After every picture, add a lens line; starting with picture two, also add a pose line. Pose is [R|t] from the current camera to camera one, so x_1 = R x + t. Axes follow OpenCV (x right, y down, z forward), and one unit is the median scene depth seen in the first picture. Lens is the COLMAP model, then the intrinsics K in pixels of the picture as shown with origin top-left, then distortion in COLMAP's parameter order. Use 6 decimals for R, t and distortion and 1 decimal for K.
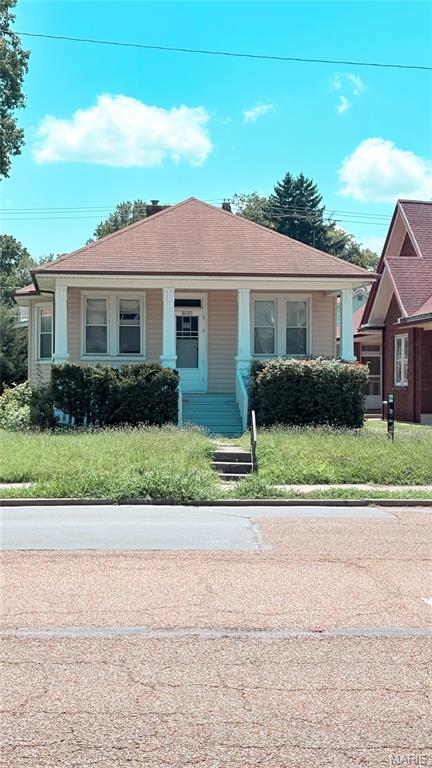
lens RADIAL K [[1141.1, 0, 216.0], [0, 1141.1, 384.0], [0, 0, 1]] dist [0.750249, -0.008762]
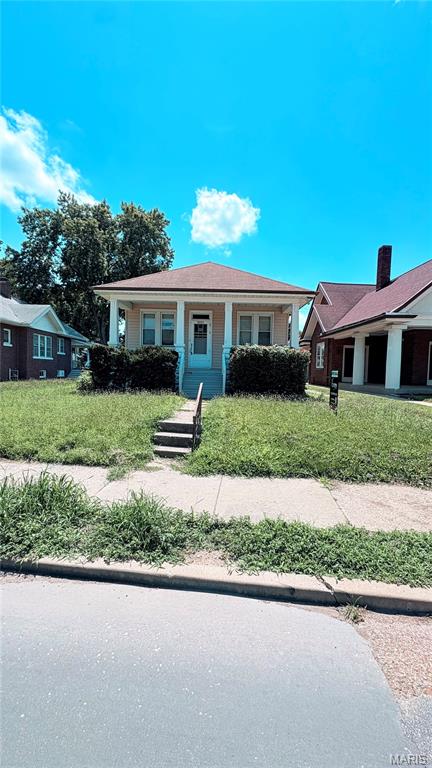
lens RADIAL K [[318.6, 0, 216.0], [0, 318.6, 384.0], [0, 0, 1]] dist [0.098366, 0.000016]
pose [[0.992810, 0.026589, -0.116715, 0.061627], [-0.021081, 0.998616, 0.048174, 0.008180], [0.117834, -0.045367, 0.991996, 0.565126]]
